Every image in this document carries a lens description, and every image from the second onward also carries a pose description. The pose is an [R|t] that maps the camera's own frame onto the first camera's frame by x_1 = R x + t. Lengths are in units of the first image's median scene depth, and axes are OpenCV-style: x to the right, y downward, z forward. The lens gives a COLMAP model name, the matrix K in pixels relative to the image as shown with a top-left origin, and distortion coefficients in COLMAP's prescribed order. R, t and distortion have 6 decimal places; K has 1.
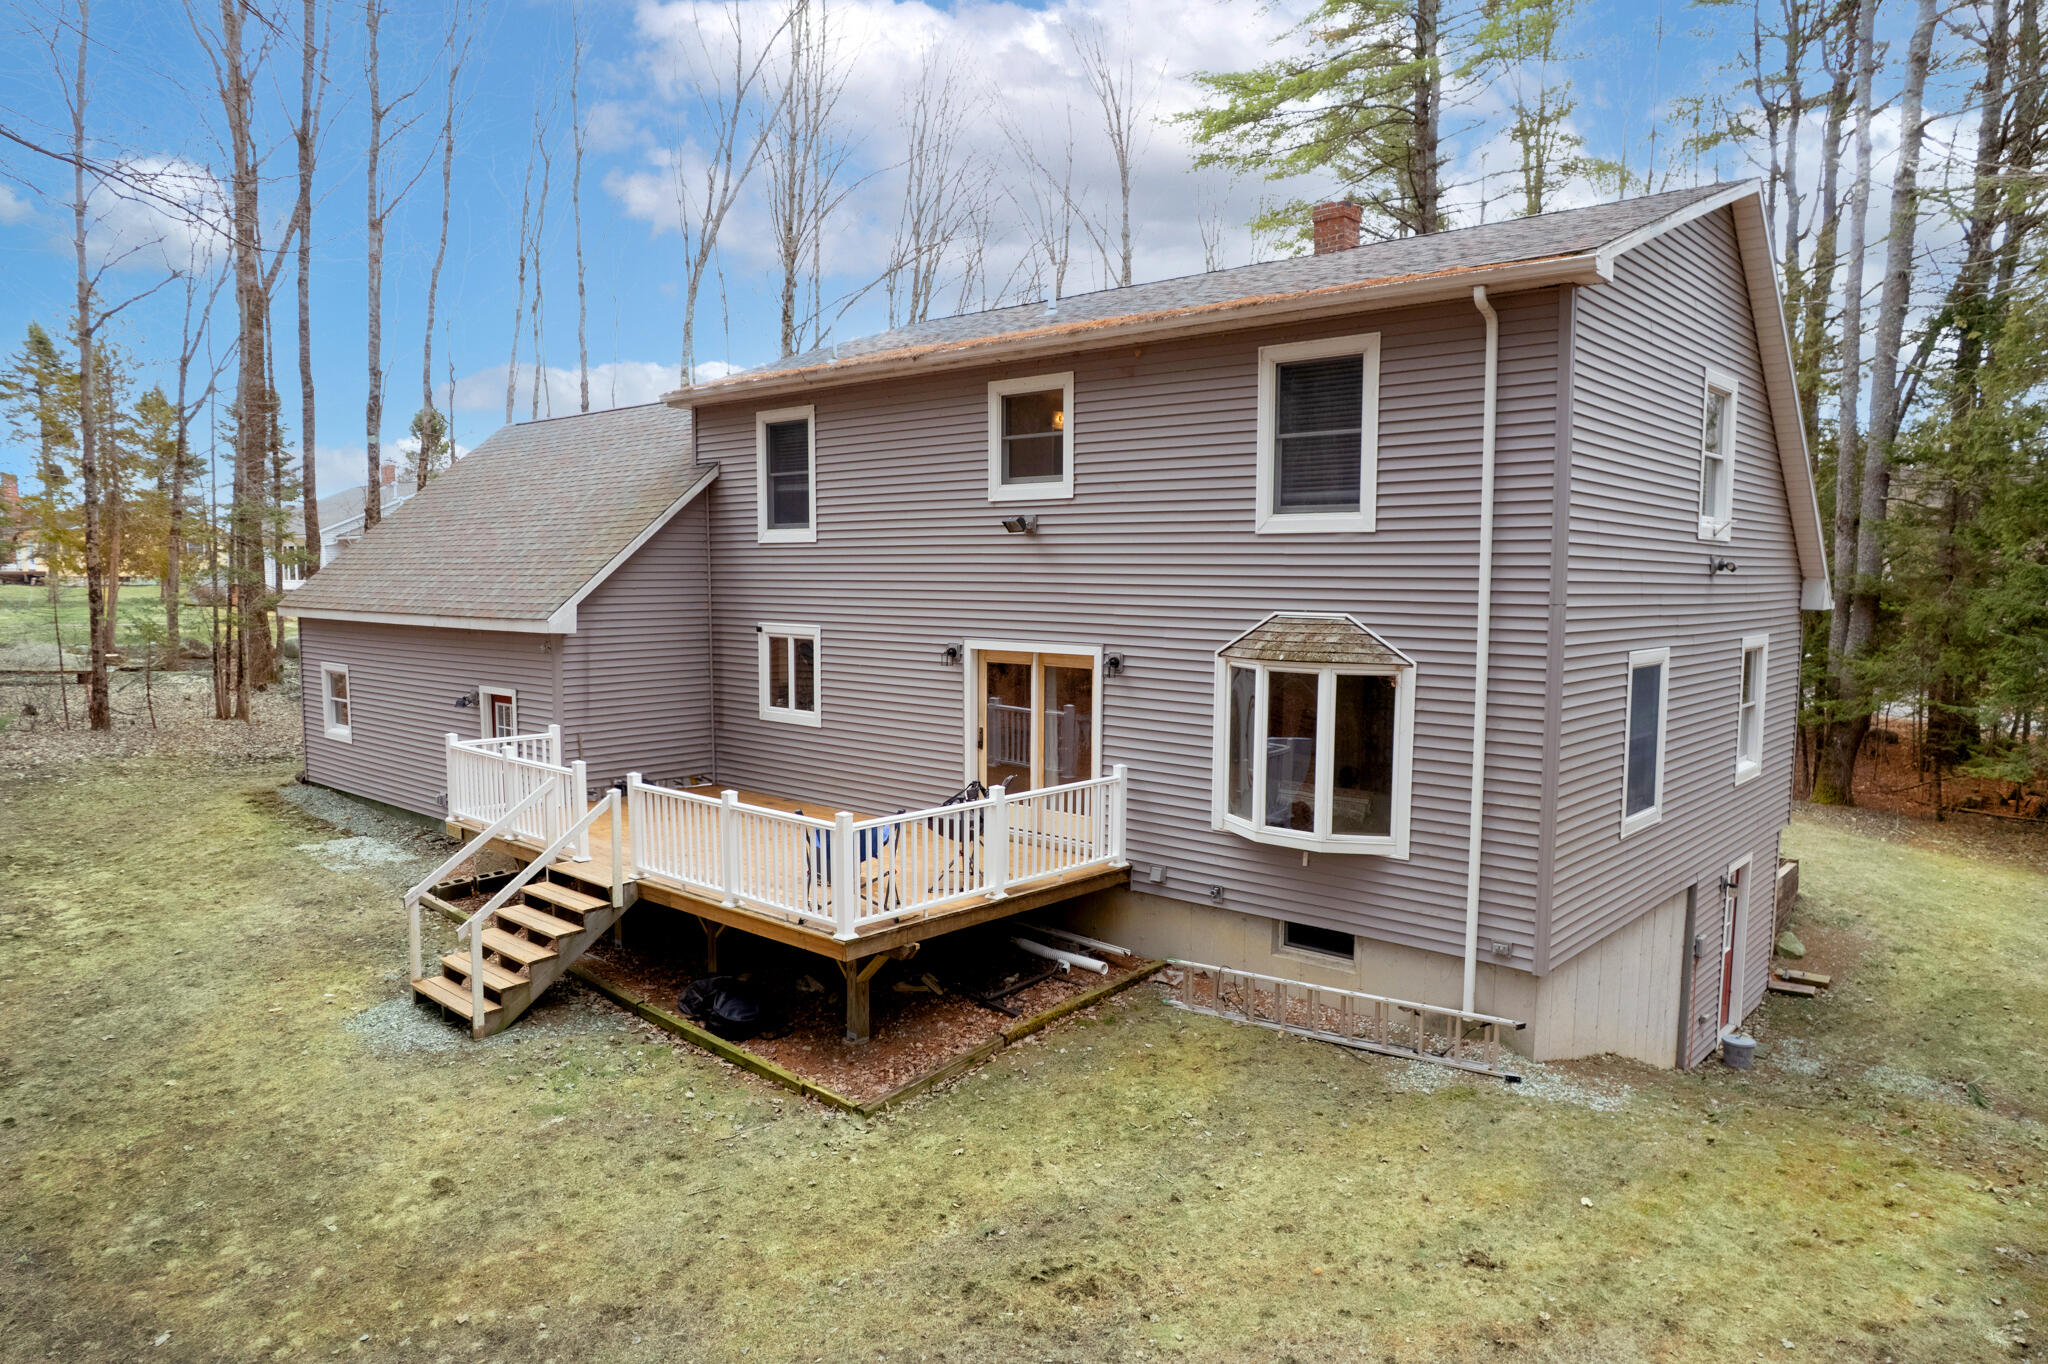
lens RADIAL K [[1307.2, 0, 1026.5], [0, 1307.2, 698.9], [0, 0, 1]] dist [-0.067550, 0.061914]
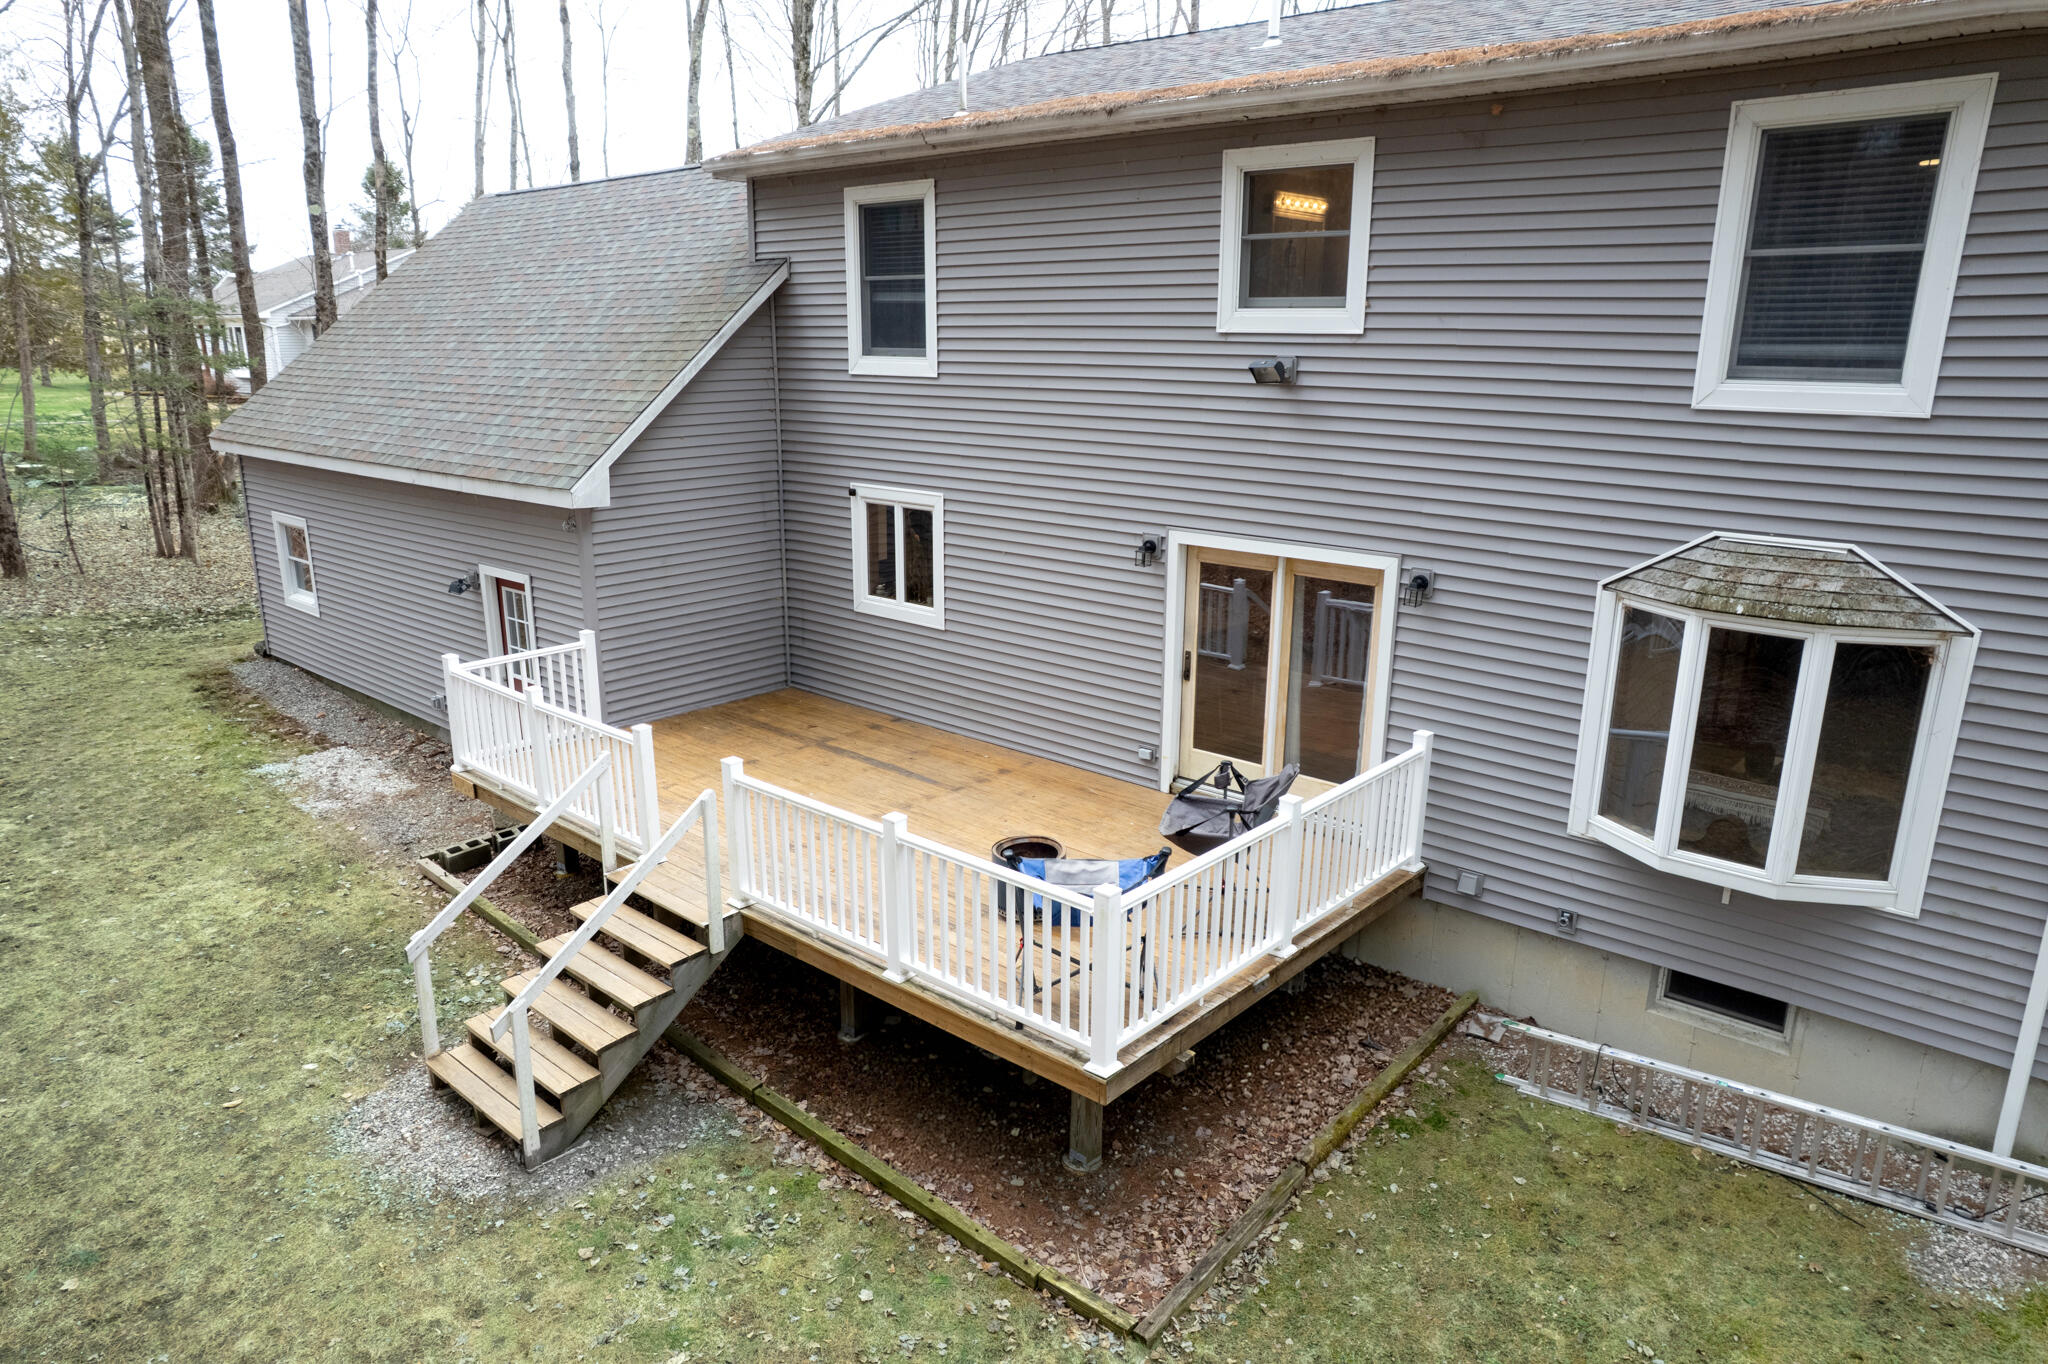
lens RADIAL K [[1307.2, 0, 1026.5], [0, 1307.2, 698.9], [0, 0, 1]] dist [-0.067550, 0.061914]
pose [[0.999955, -0.000526, 0.009443, -0.141193], [-0.001135, 0.984573, 0.174973, -0.084554], [-0.009389, -0.174975, 0.984528, 0.306822]]
